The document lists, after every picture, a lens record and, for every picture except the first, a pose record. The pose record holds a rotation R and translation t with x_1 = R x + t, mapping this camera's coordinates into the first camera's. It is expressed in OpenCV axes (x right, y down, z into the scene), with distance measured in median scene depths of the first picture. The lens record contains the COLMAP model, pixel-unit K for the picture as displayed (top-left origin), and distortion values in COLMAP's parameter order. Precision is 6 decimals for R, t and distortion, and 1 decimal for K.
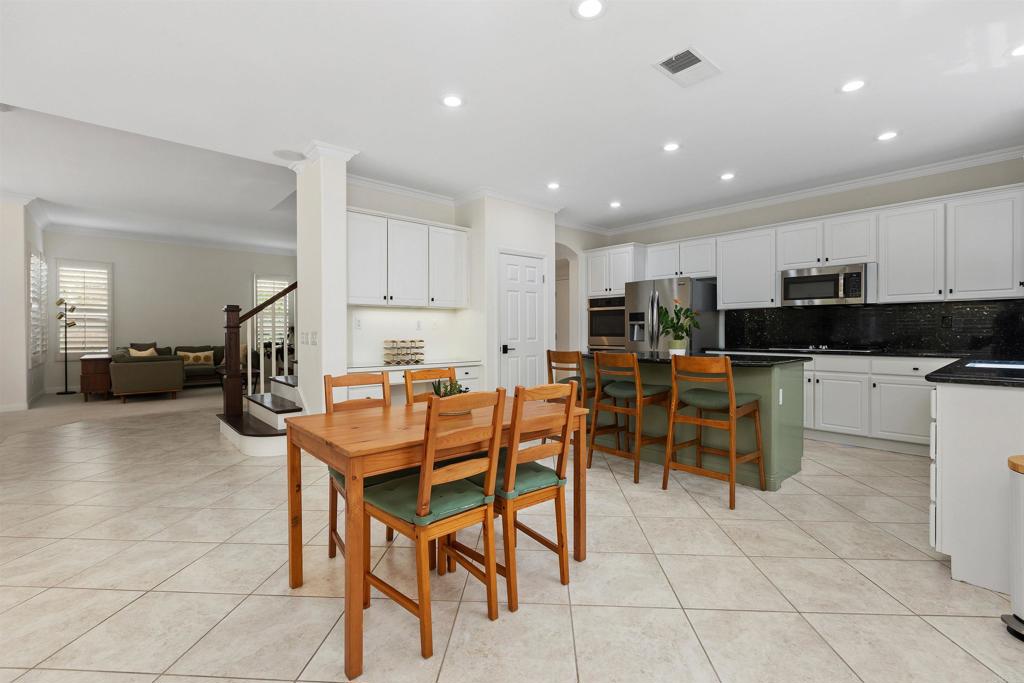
lens RADIAL K [[454.1, 0, 513.4], [0, 454.1, 338.5], [0, 0, 1]] dist [-0.001504, -0.000008]
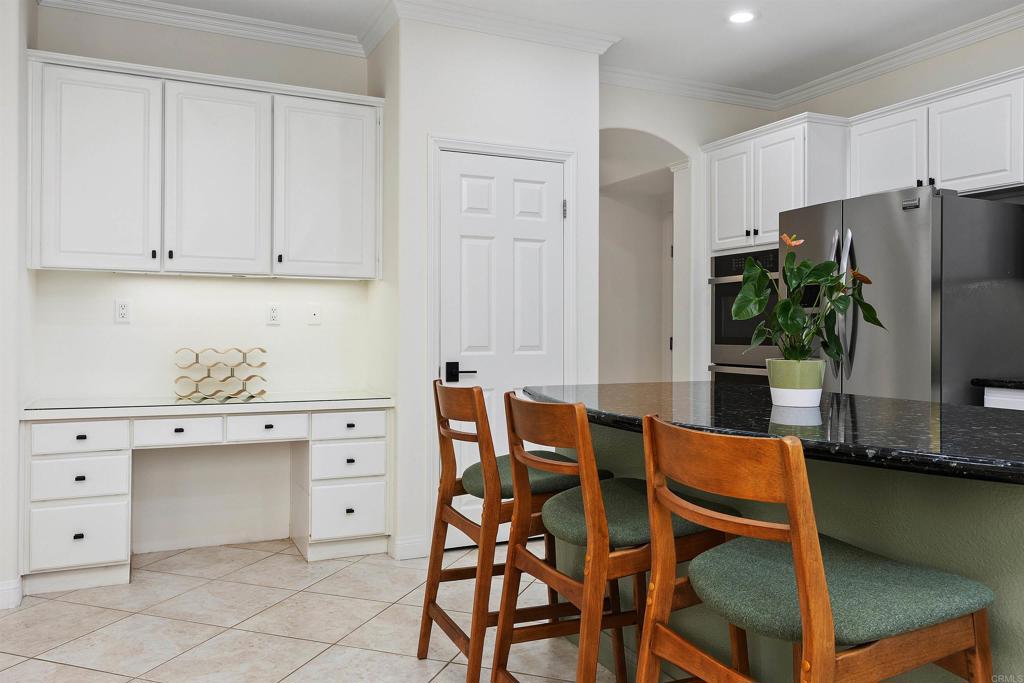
lens RADIAL K [[787.8, 0, 510.8], [0, 787.8, 337.6], [0, 0, 1]] dist [0.012496, -0.001565]
pose [[0.959996, 0.010371, -0.279820, 0.224265], [-0.011675, 0.999927, -0.002993, -0.006908], [0.279769, 0.006141, 0.960048, 0.270360]]
